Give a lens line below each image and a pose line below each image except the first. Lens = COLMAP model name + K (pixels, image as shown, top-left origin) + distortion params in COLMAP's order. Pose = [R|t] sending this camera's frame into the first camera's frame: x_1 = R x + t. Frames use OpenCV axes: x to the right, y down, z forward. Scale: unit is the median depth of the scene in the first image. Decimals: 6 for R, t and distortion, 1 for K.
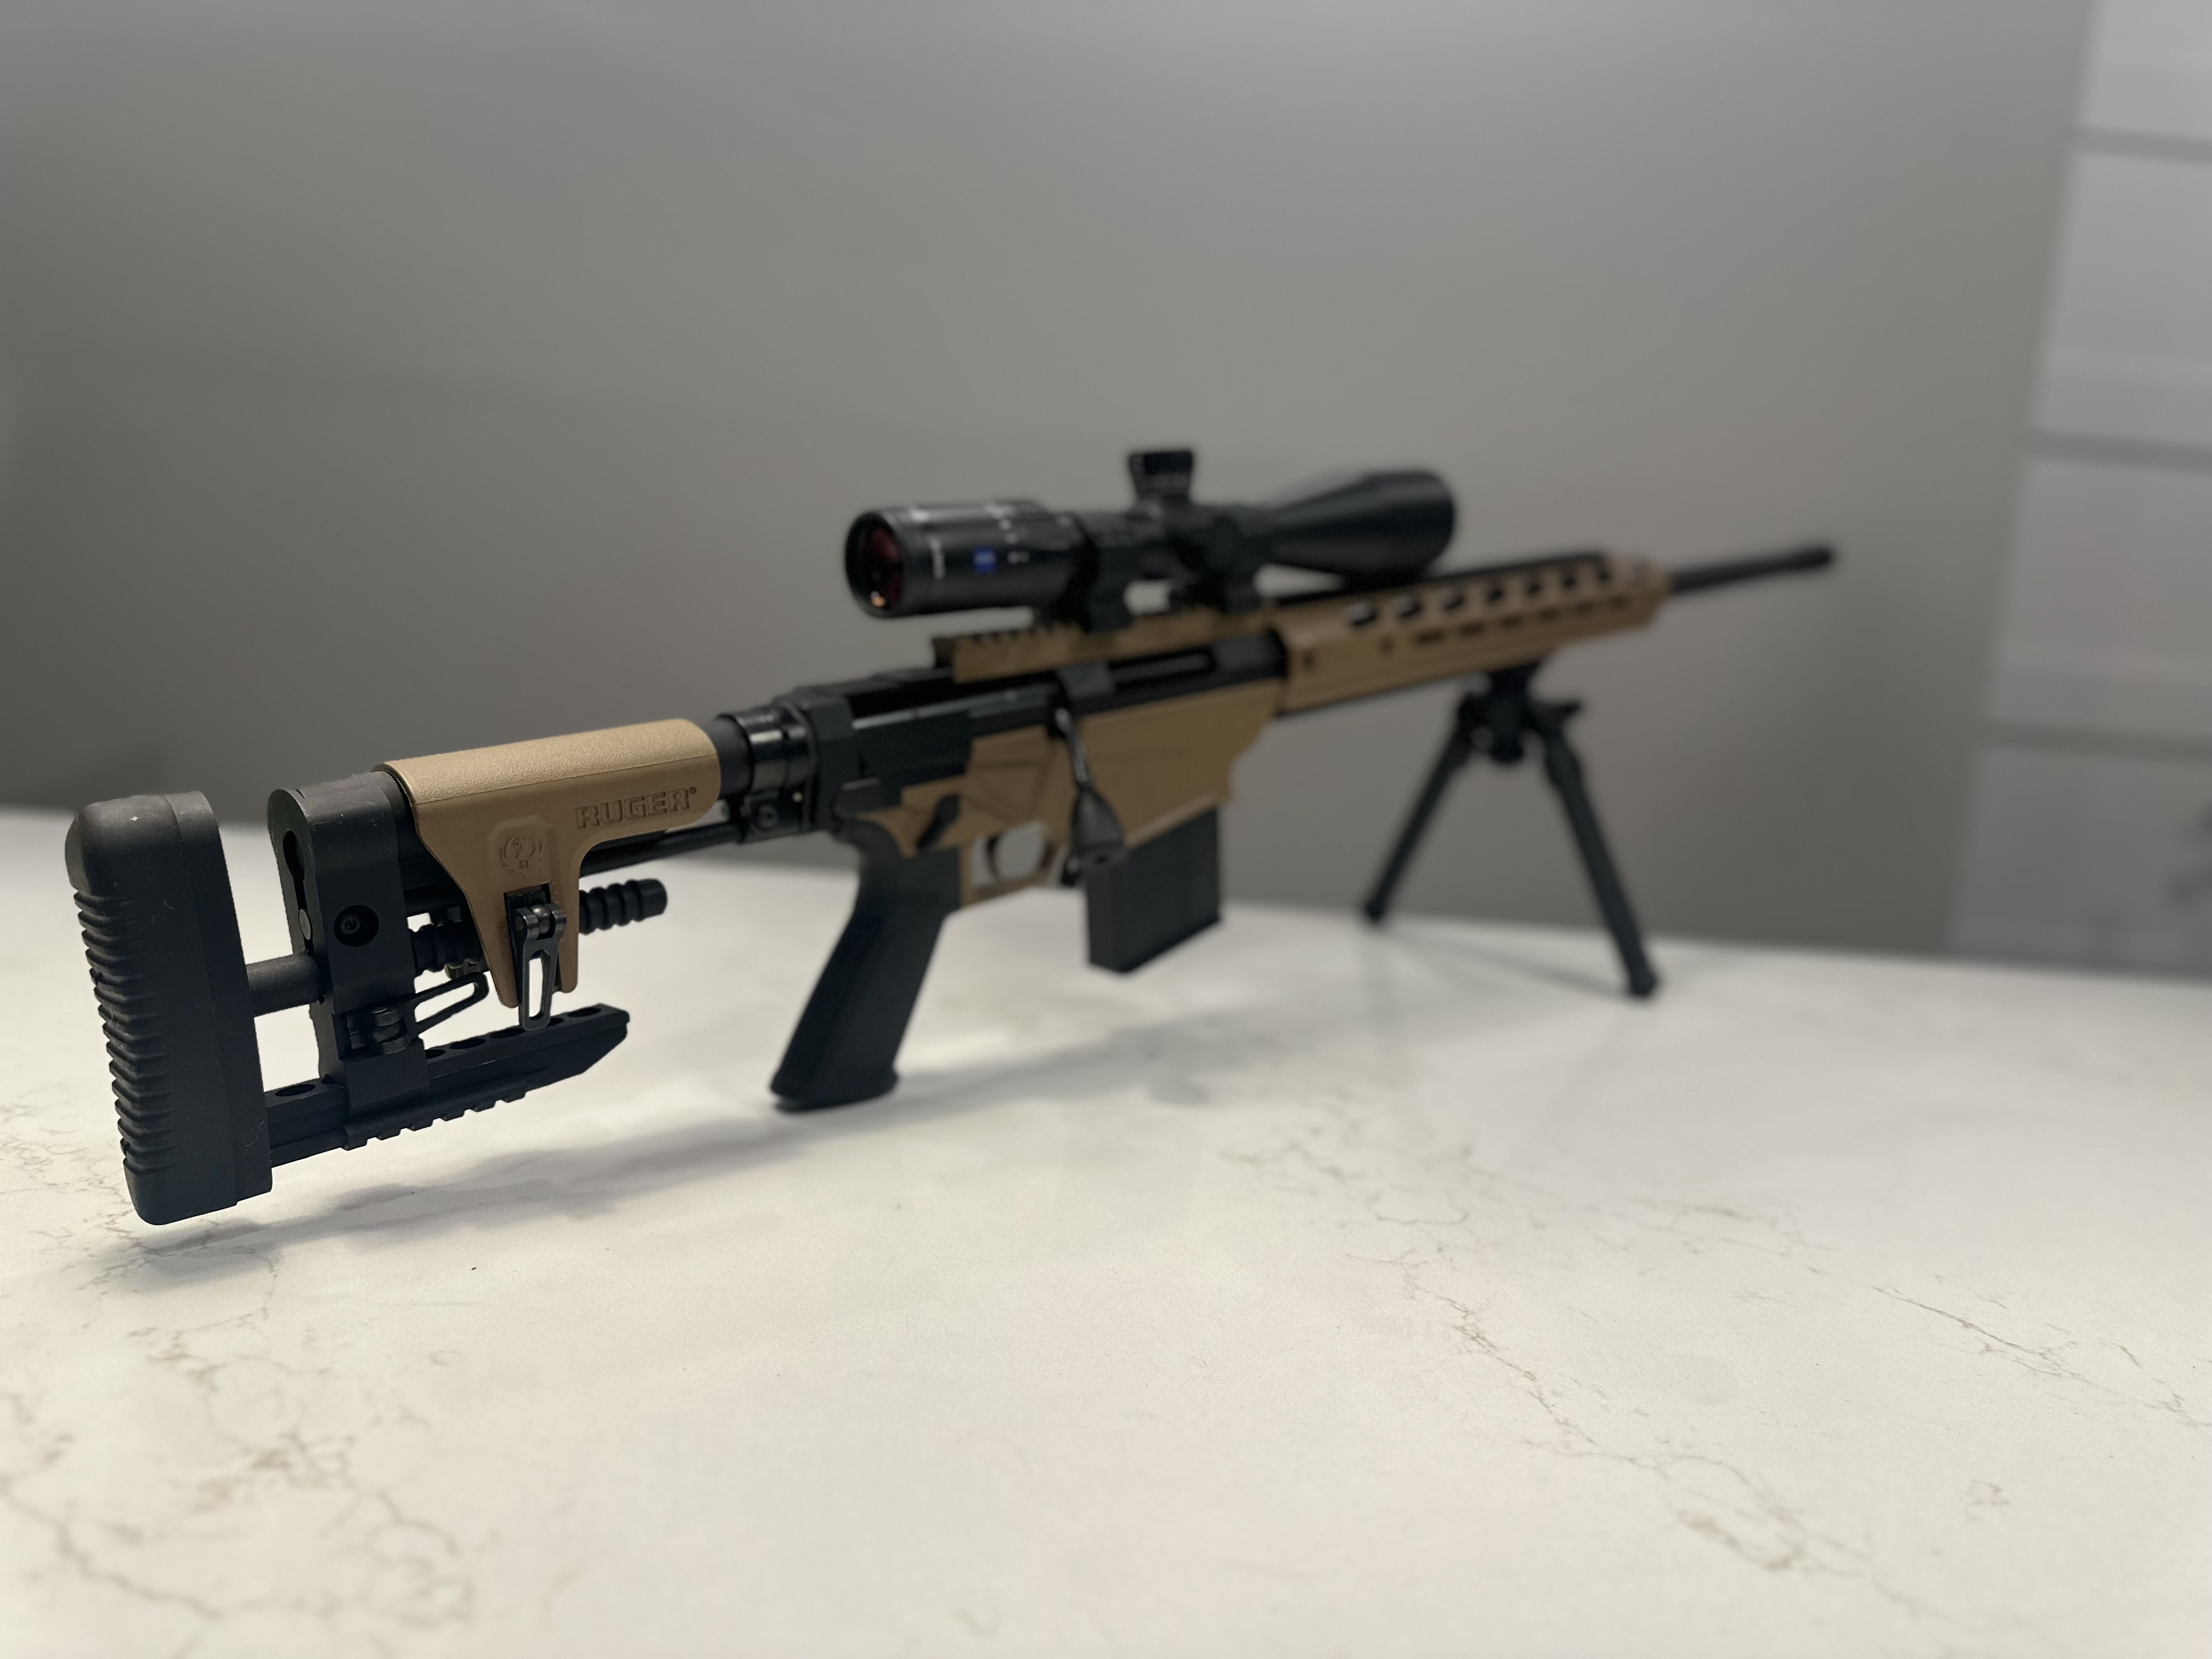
lens RADIAL K [[1575.8, 0, 1097.3], [0, 1575.8, 837.5], [0, 0, 1]] dist [0.006409, -0.019977]
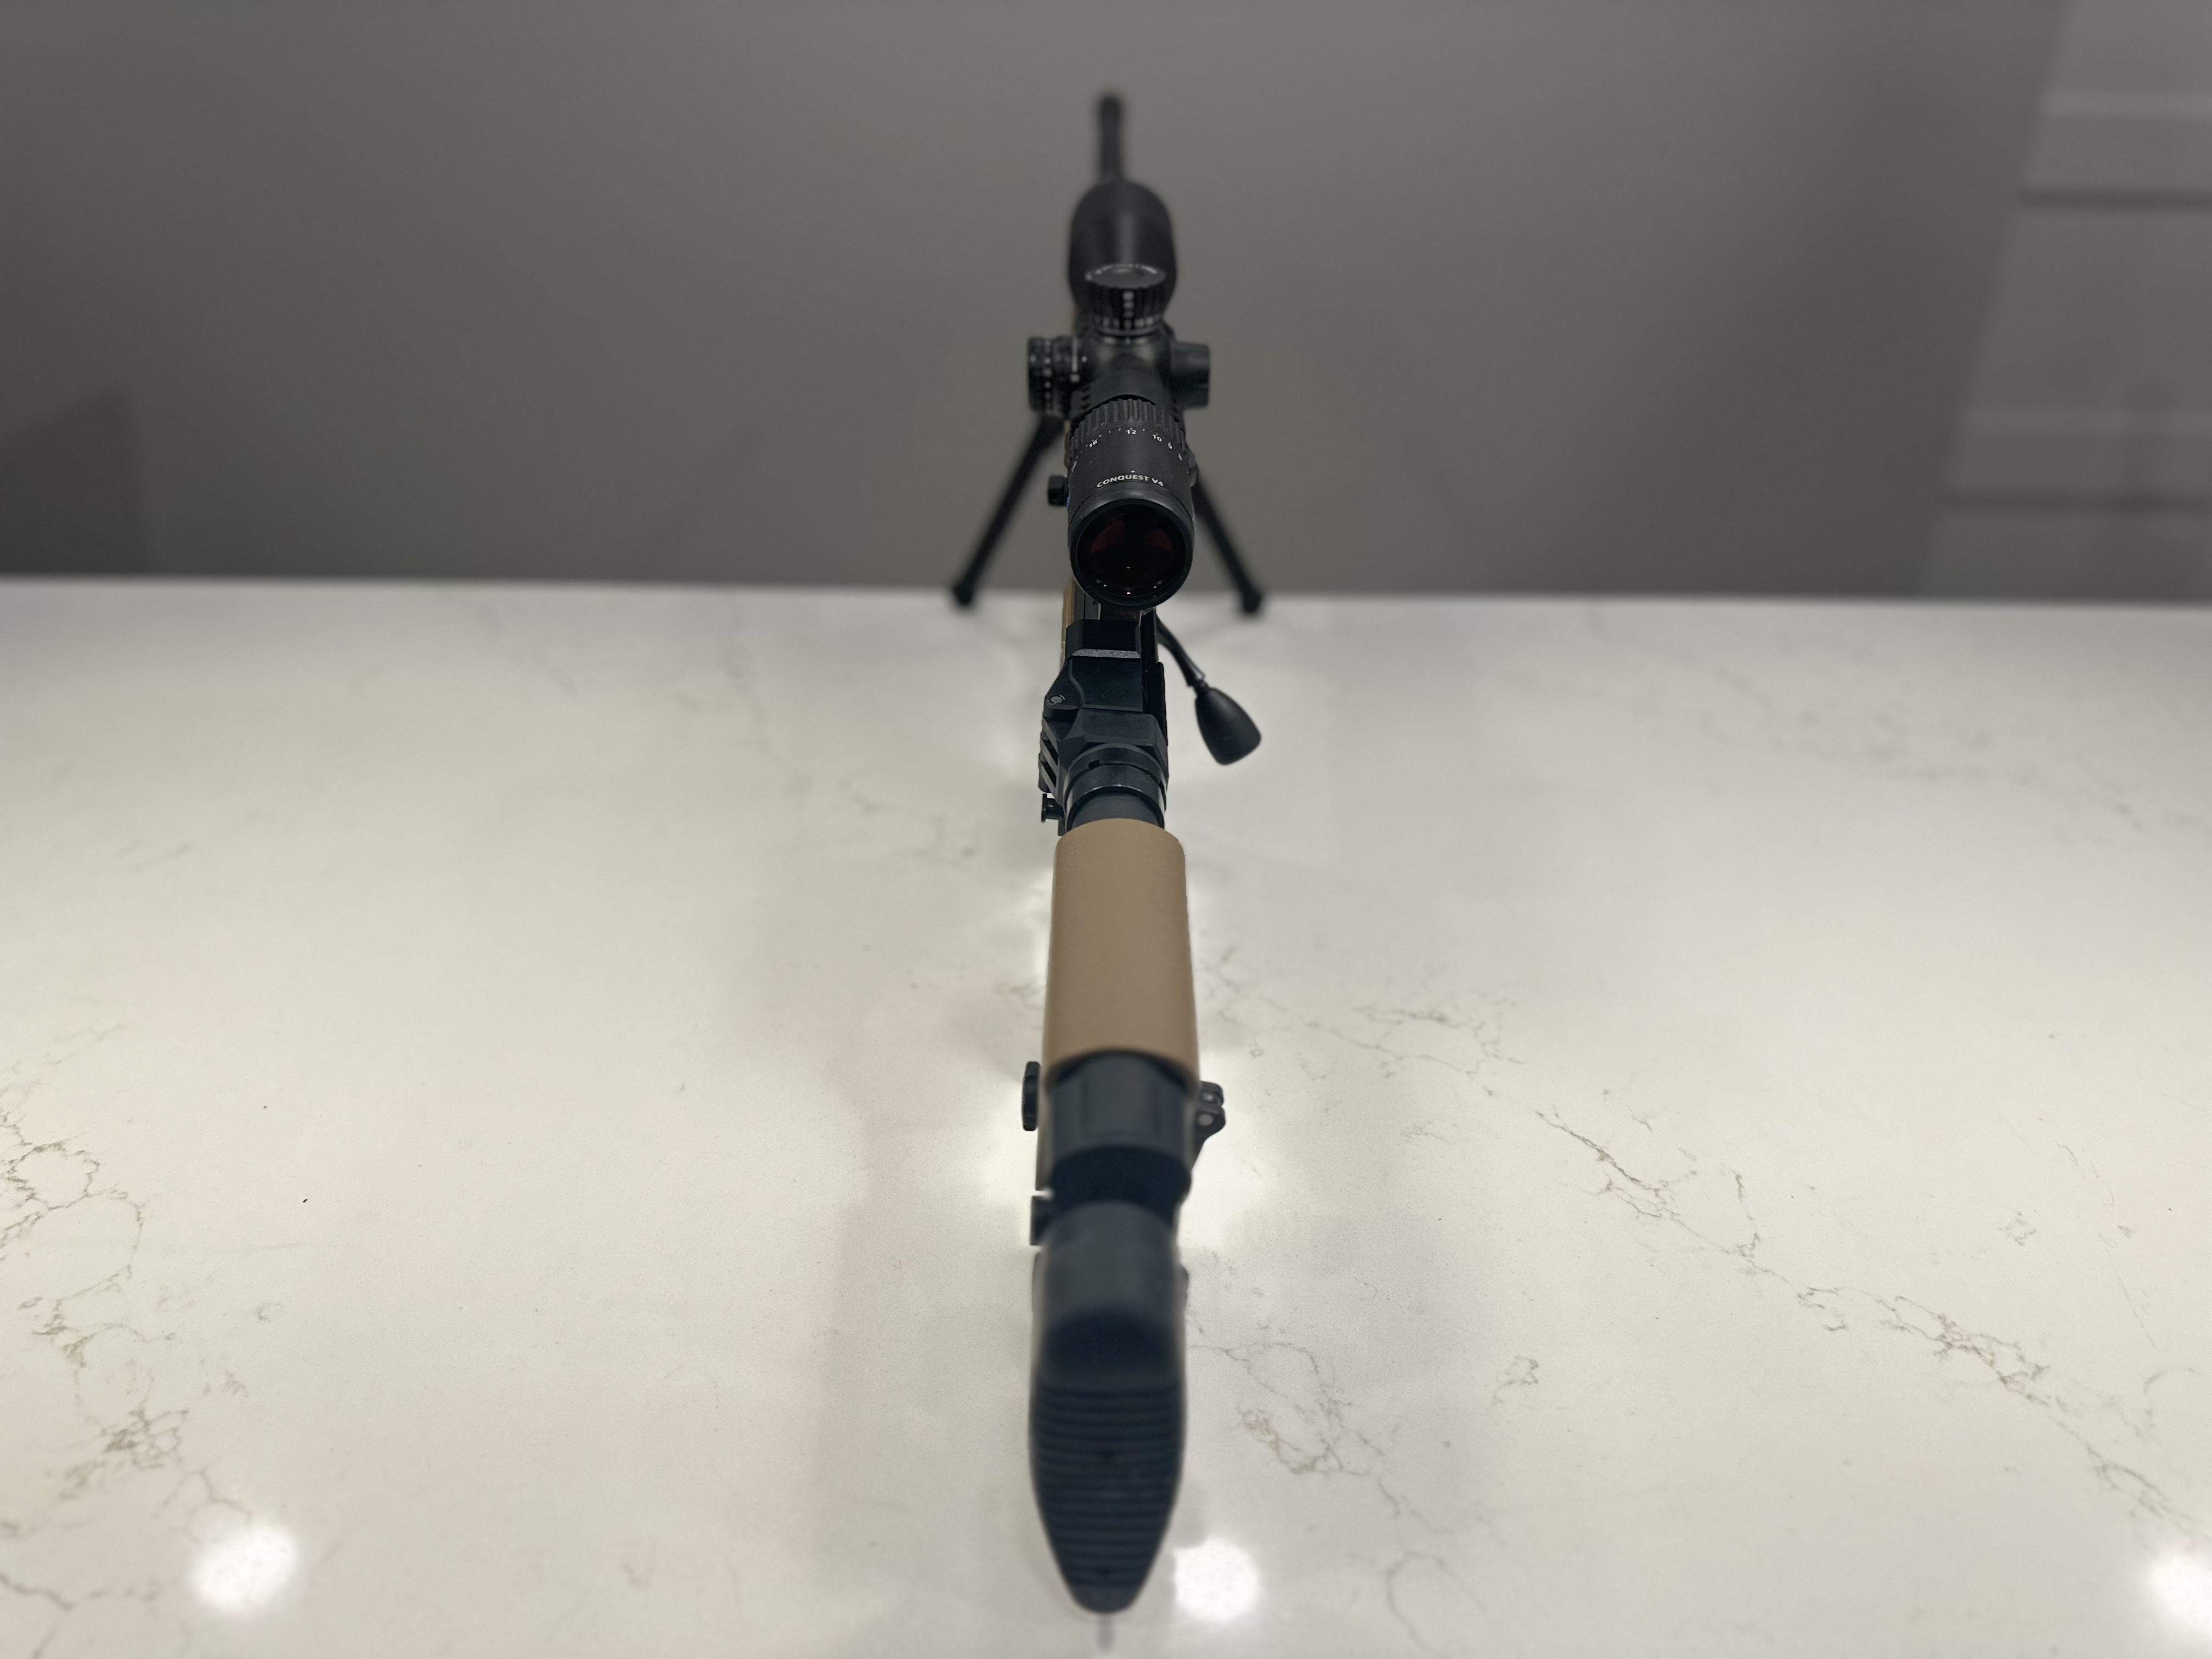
lens RADIAL K [[1575.8, 0, 1098.4], [0, 1575.8, 827.2], [0, 0, 1]] dist [0.006409, -0.019977]
pose [[0.996464, -0.054502, -0.063938, 0.357095], [0.072886, 0.939317, 0.335219, -0.419644], [0.041788, -0.338694, 0.939968, -0.008743]]
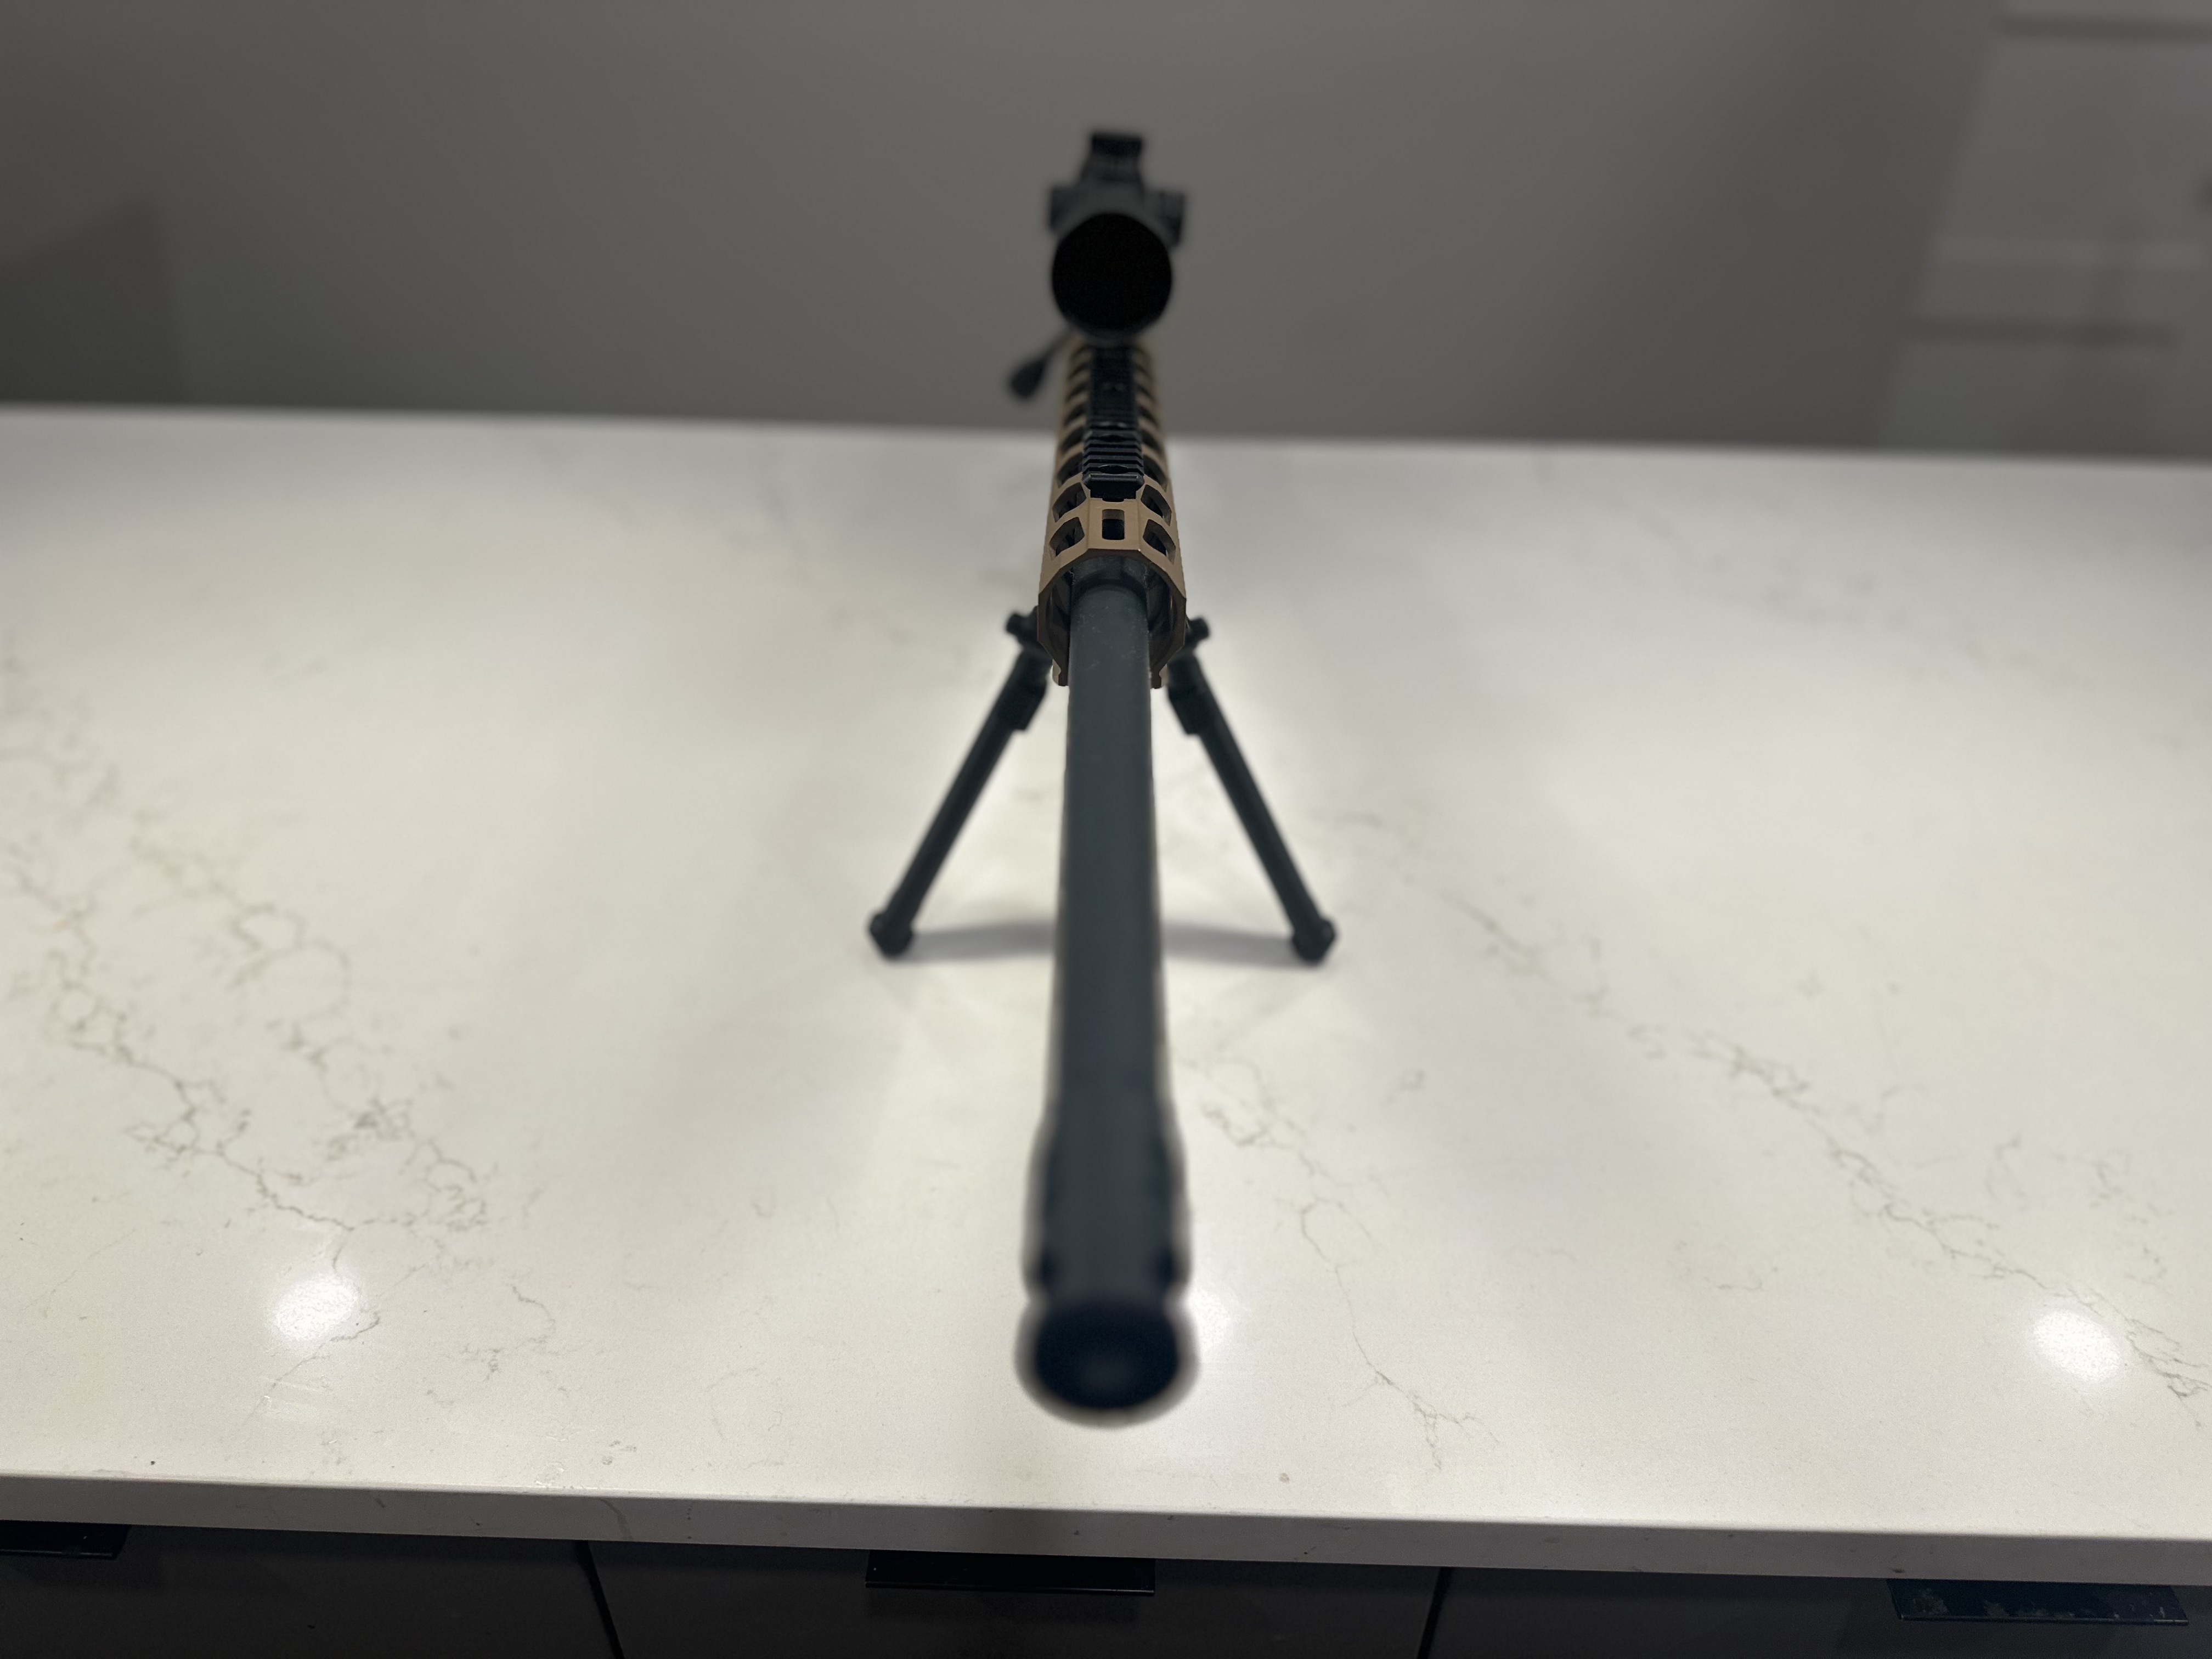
lens RADIAL K [[1575.8, 0, 1098.7], [0, 1575.8, 823.8], [0, 0, 1]] dist [0.006409, -0.019977]
pose [[0.997294, -0.035830, -0.064198, 0.373567], [0.060888, 0.891914, 0.448087, -0.578955], [0.041204, -0.450783, 0.891682, -0.339611]]
